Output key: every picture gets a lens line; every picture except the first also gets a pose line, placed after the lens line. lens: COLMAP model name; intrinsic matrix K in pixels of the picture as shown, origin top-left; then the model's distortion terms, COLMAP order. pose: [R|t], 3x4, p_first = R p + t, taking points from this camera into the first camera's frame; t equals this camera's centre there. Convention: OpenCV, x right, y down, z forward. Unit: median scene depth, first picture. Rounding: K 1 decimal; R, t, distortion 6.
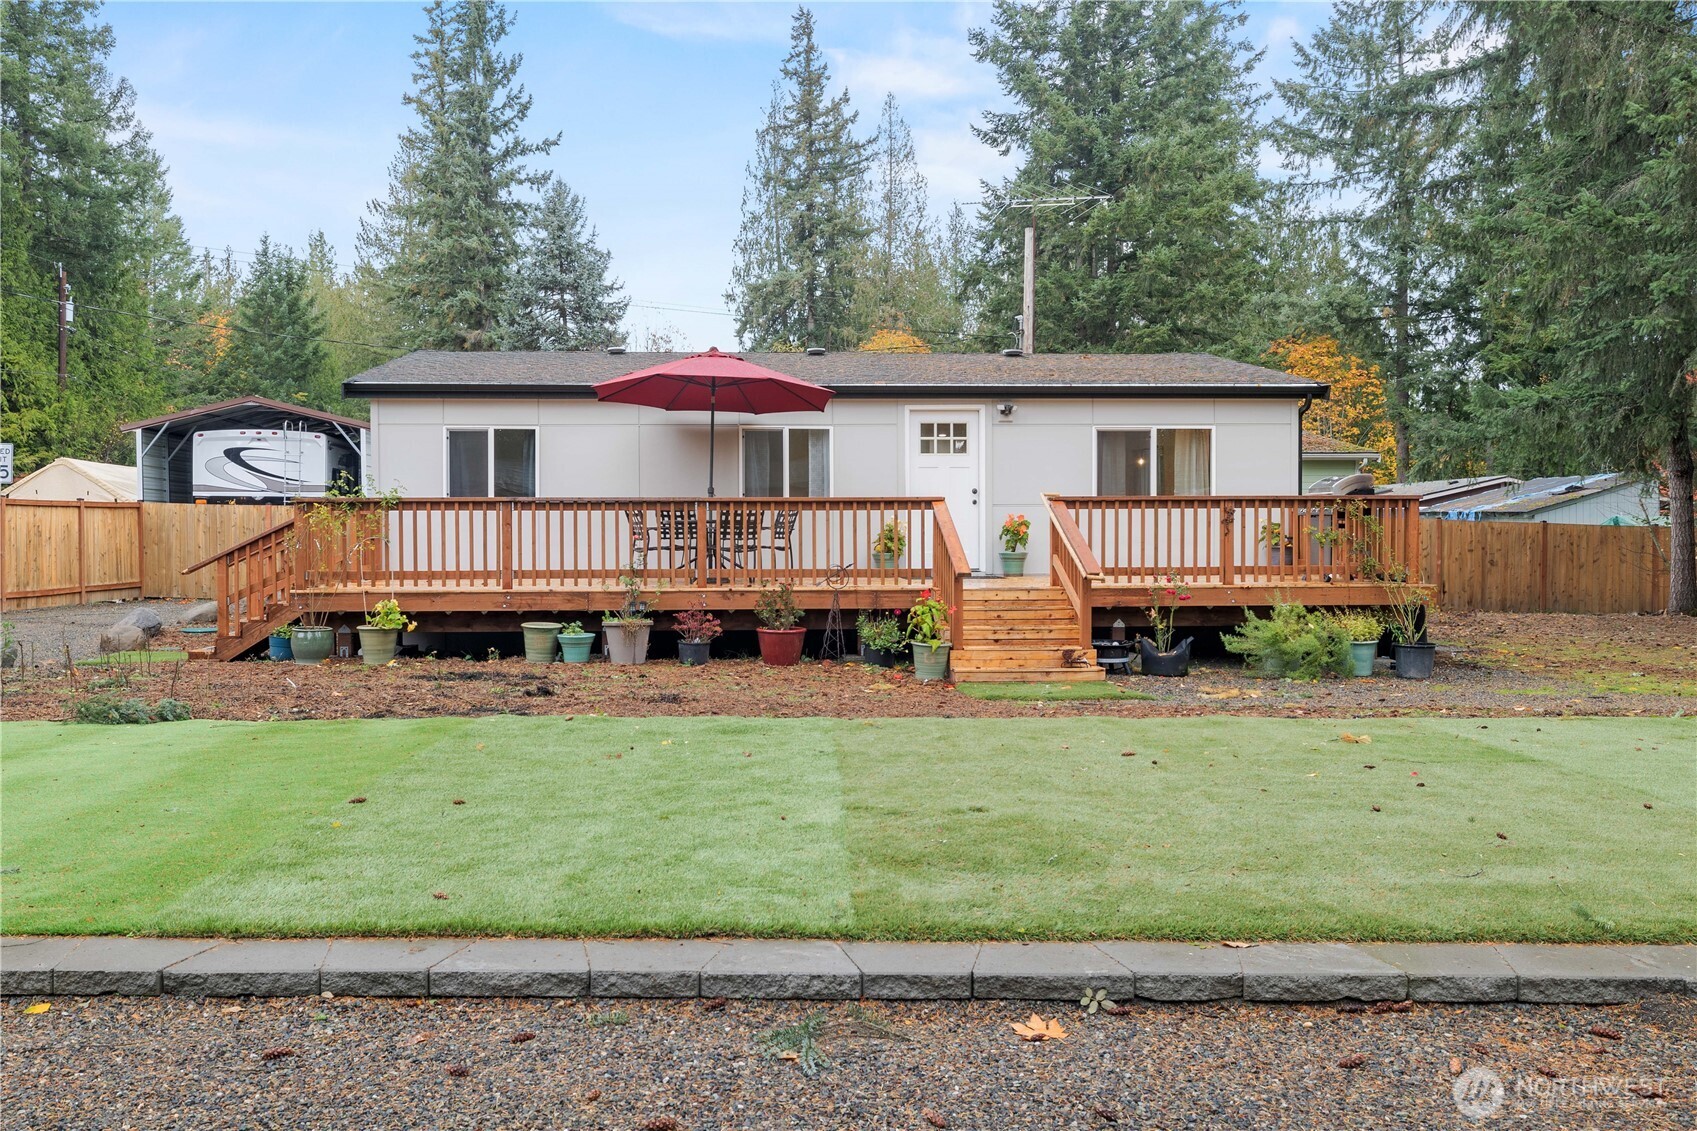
lens RADIAL K [[1340.3, 0, 786.2], [0, 1340.3, 556.0], [0, 0, 1]] dist [0.003142, -0.001158]
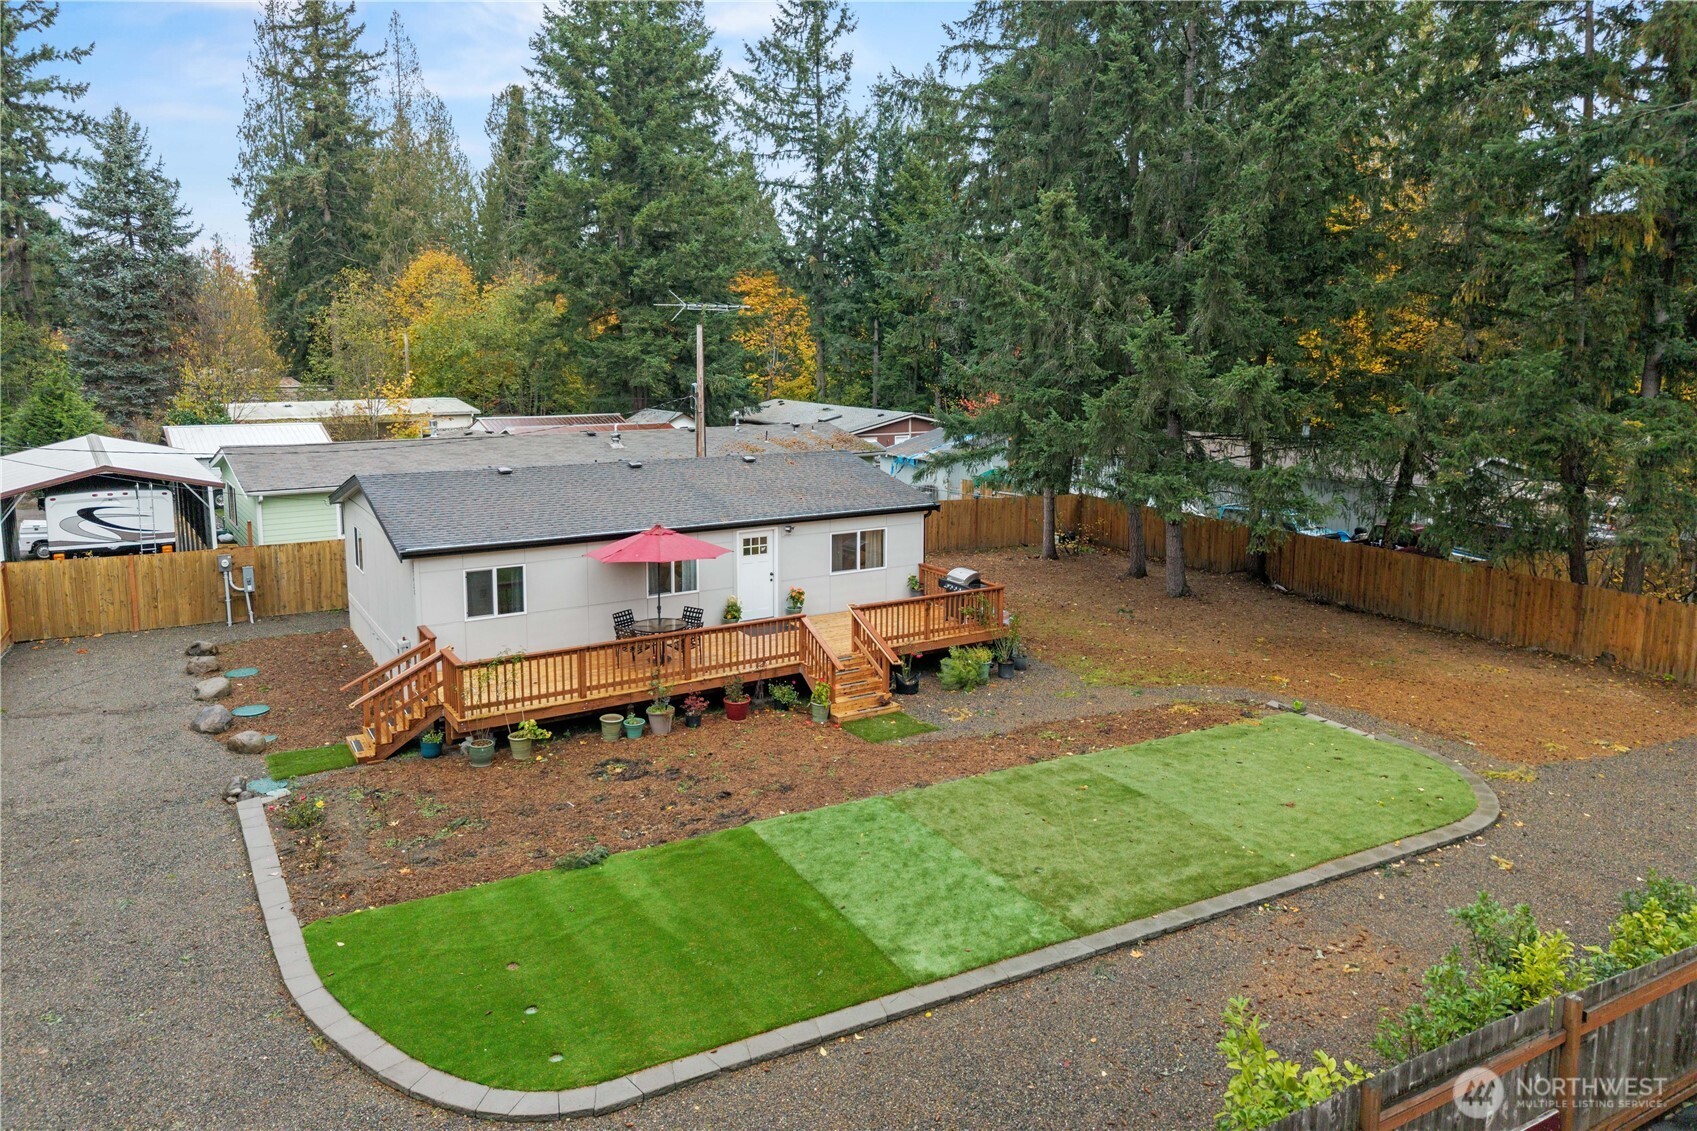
lens RADIAL K [[1132.4, 0, 851.0], [0, 1132.4, 506.5], [0, 0, 1]] dist [0.005796, -0.005025]
pose [[0.871943, -0.062109, 0.485651, -0.308155], [0.002056, 0.992377, 0.123222, -0.204116], [-0.489602, -0.106444, 0.865424, -0.204052]]
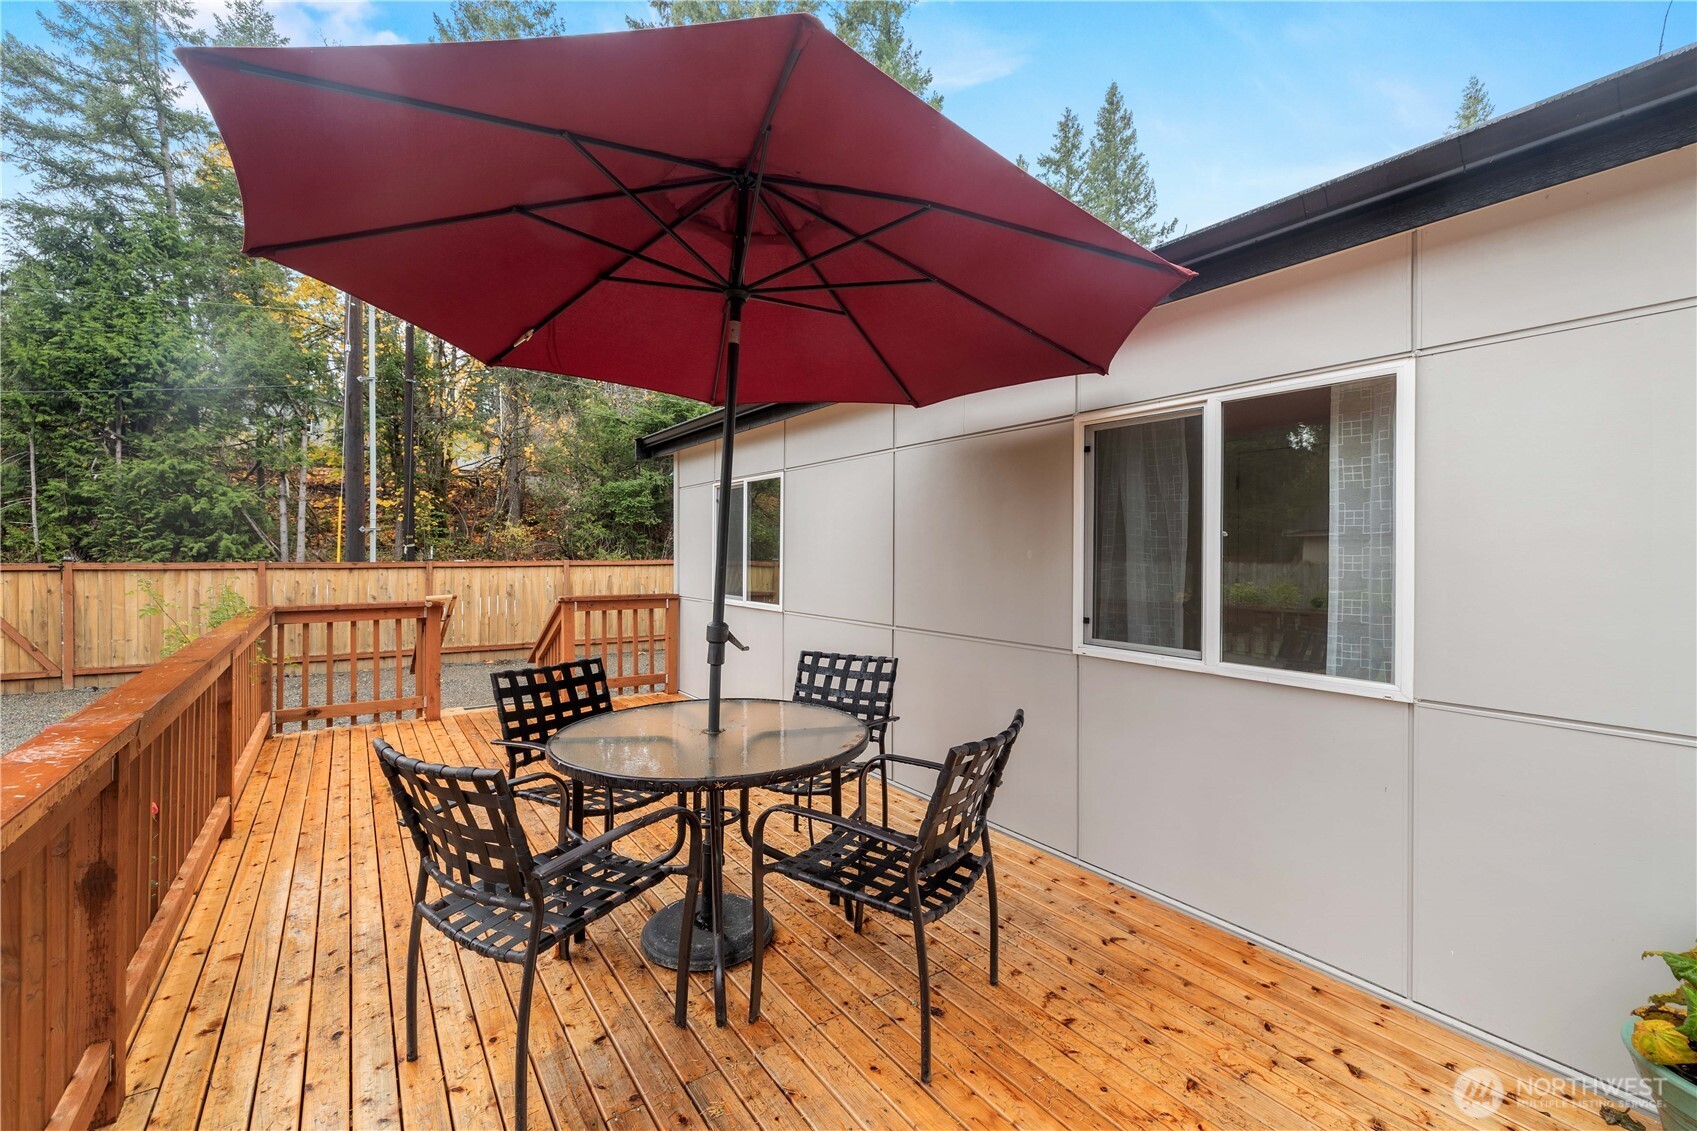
lens RADIAL K [[710.0, 0, 850.0], [0, 710.0, 552.6], [0, 0, 1]] dist [0.002553, 0.000147]
pose [[0.537477, 0.006042, -0.843257, 0.055572], [-0.021121, 0.999757, -0.006299, -0.038200], [0.843014, 0.021196, 0.537474, 0.540161]]
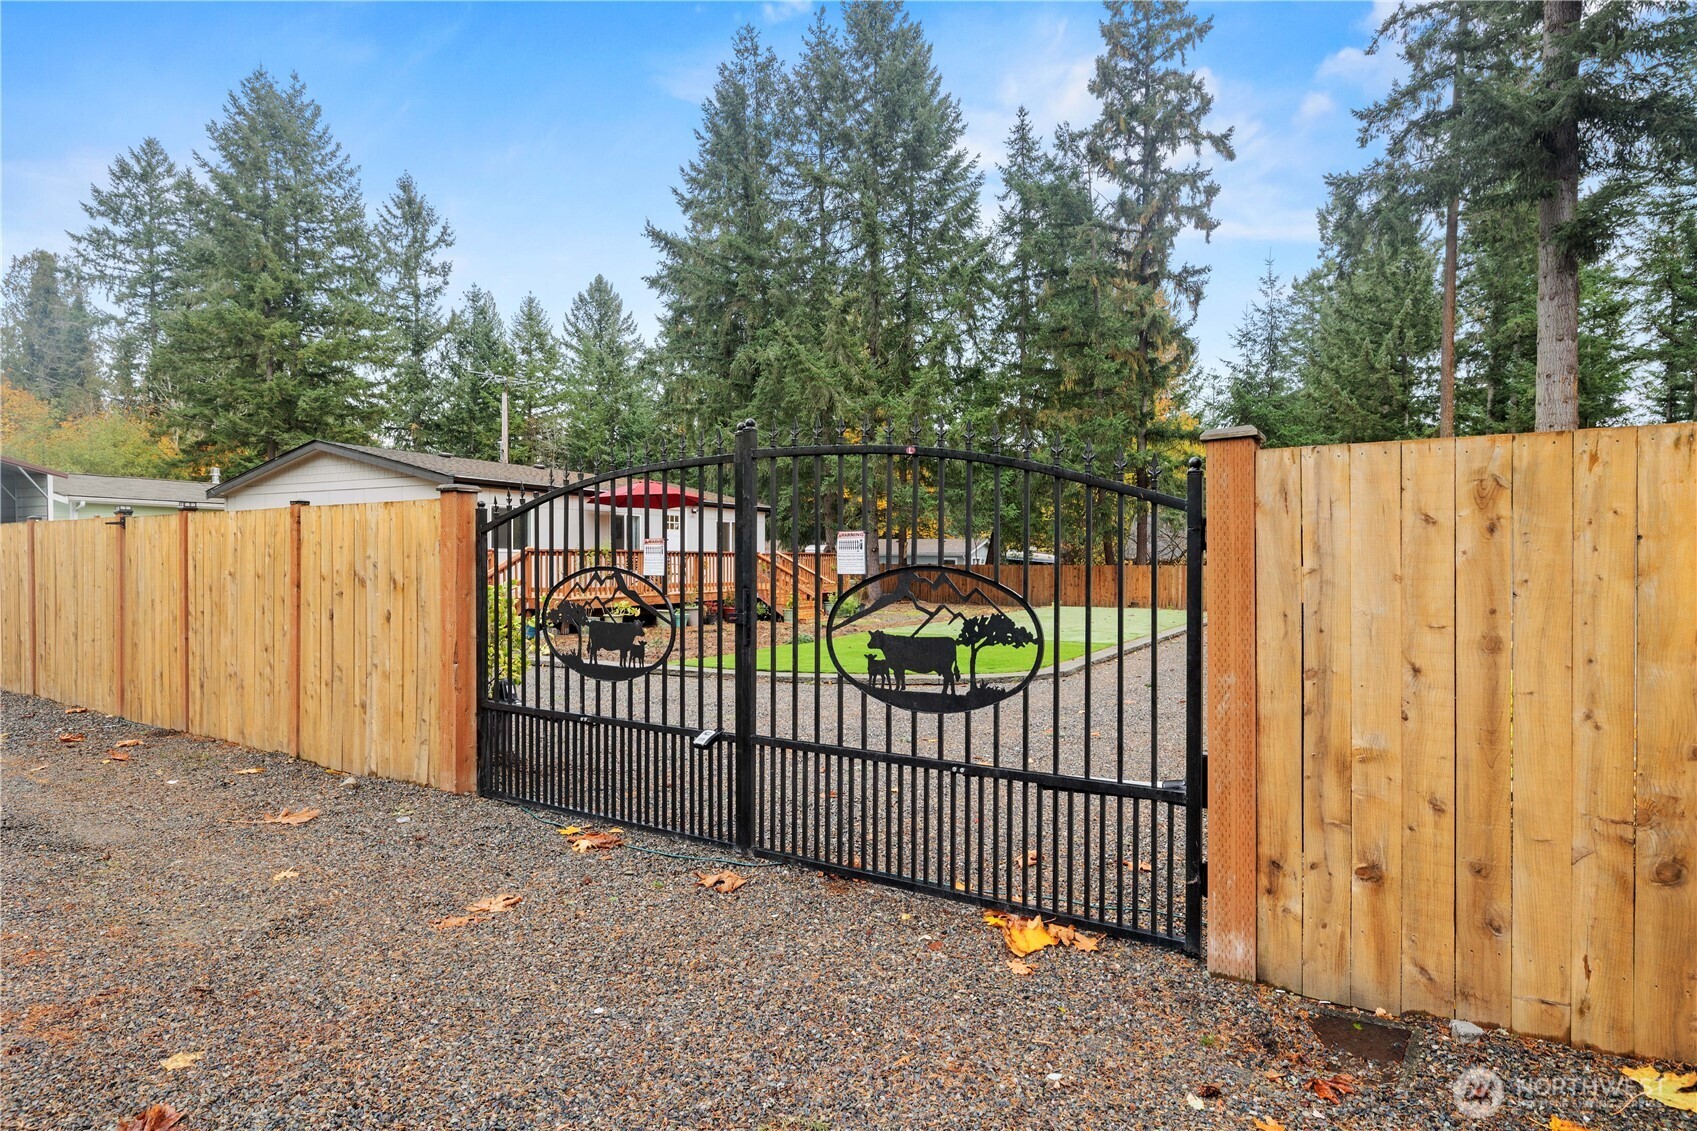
lens RADIAL K [[887.6, 0, 848.5], [0, 887.6, 565.5], [0, 0, 1]] dist [-0.003183, 0.000612]
pose [[0.501561, -0.001230, 0.865121, -0.629800], [0.011463, 0.999921, -0.005224, -0.004430], [-0.865046, 0.012537, 0.501536, 0.021415]]
